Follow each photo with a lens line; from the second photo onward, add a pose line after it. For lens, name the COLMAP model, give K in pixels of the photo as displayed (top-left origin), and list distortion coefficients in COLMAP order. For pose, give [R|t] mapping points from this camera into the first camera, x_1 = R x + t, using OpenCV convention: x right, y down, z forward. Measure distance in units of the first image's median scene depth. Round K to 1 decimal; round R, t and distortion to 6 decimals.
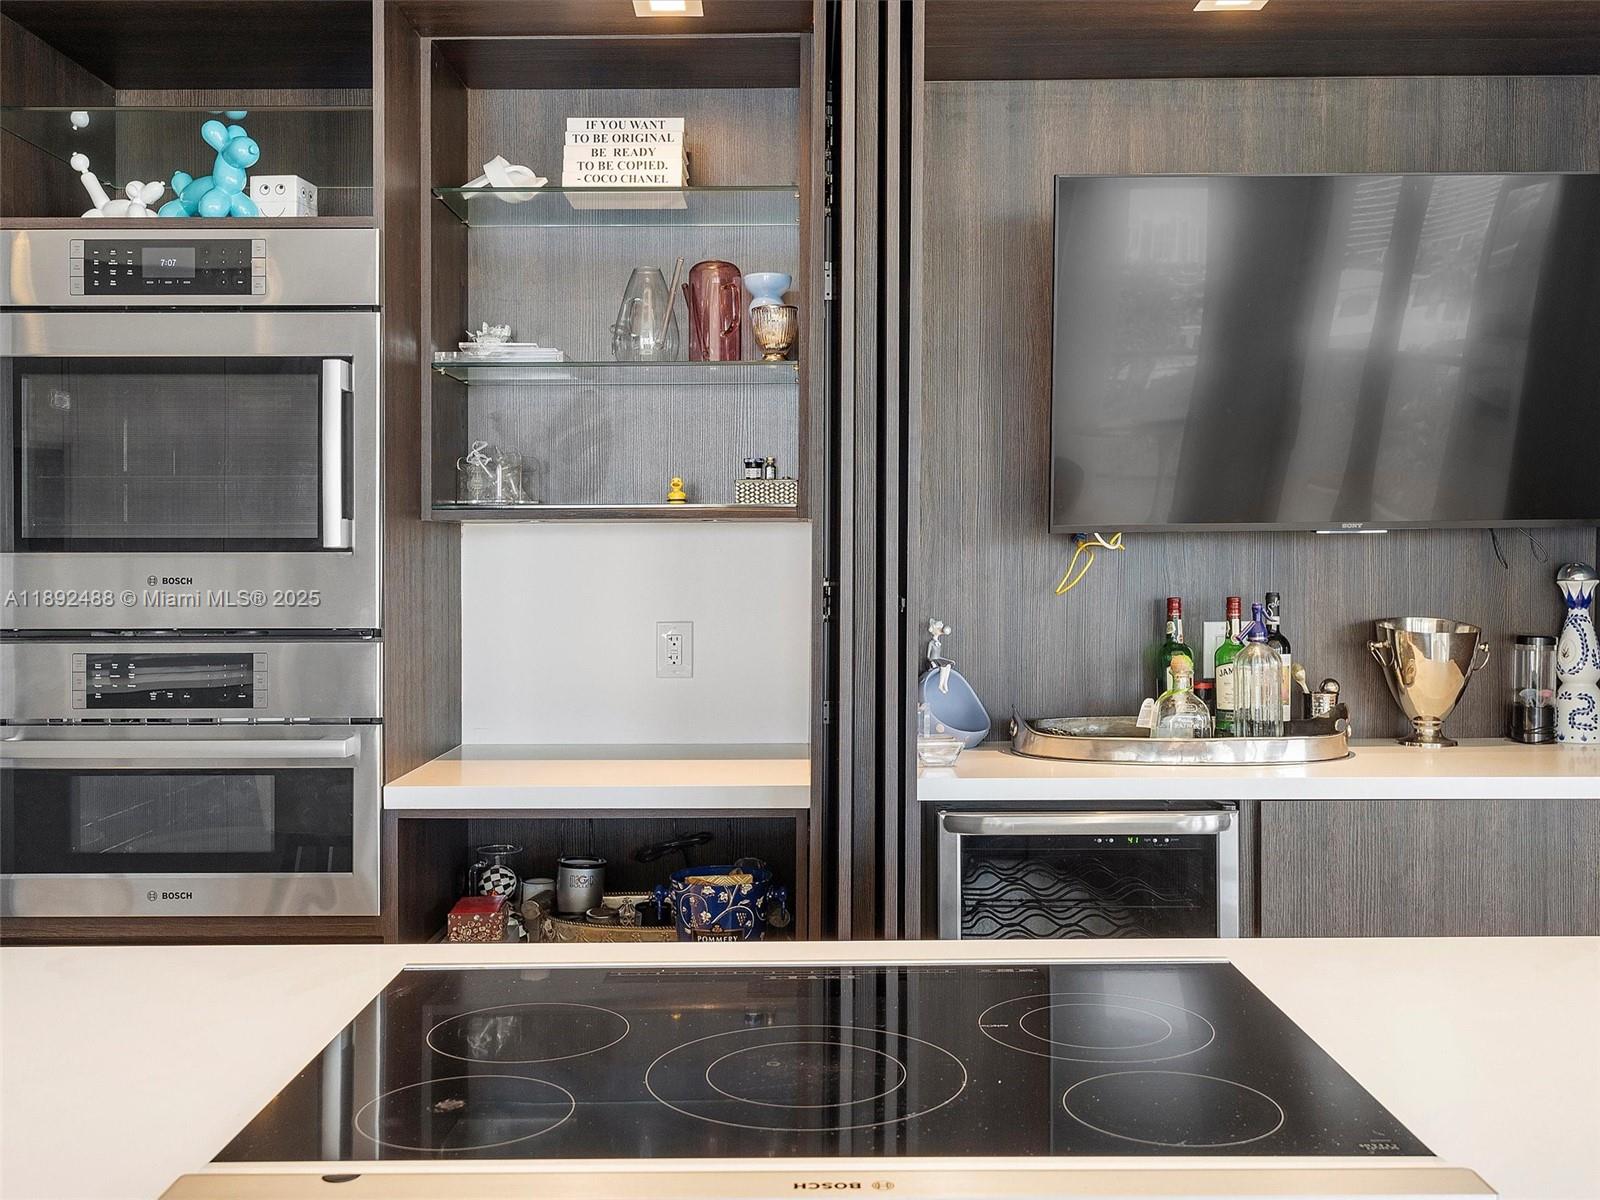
lens RADIAL K [[1515.4, 0, 799.9], [0, 1515.4, 599.0], [0, 0, 1]] dist [0.007664, 0.000000]
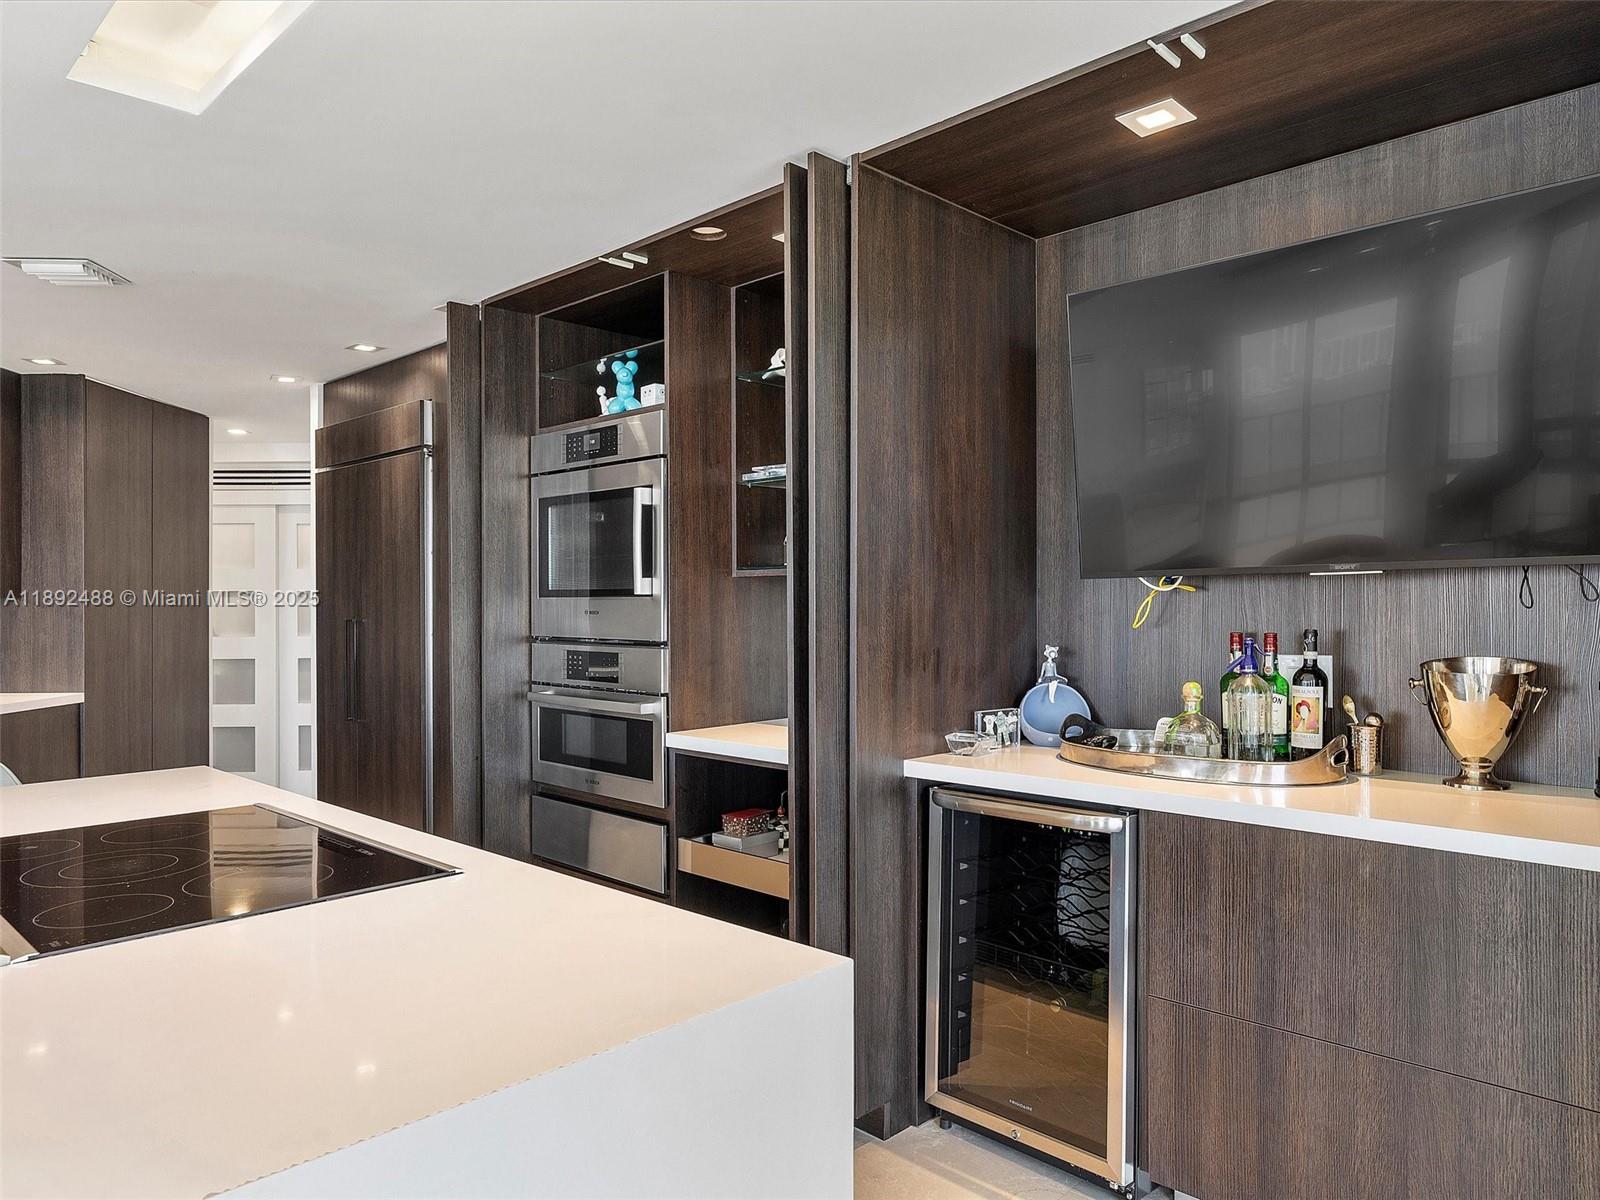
lens RADIAL K [[1047.5, 0, 789.0], [0, 1047.5, 596.9], [0, 0, 1]] dist [0.002377, -0.001238]
pose [[0.732134, -0.002909, -0.681155, 0.584085], [-0.011874, 0.999784, -0.017033, -0.011059], [0.681058, 0.020558, 0.731941, 0.208333]]
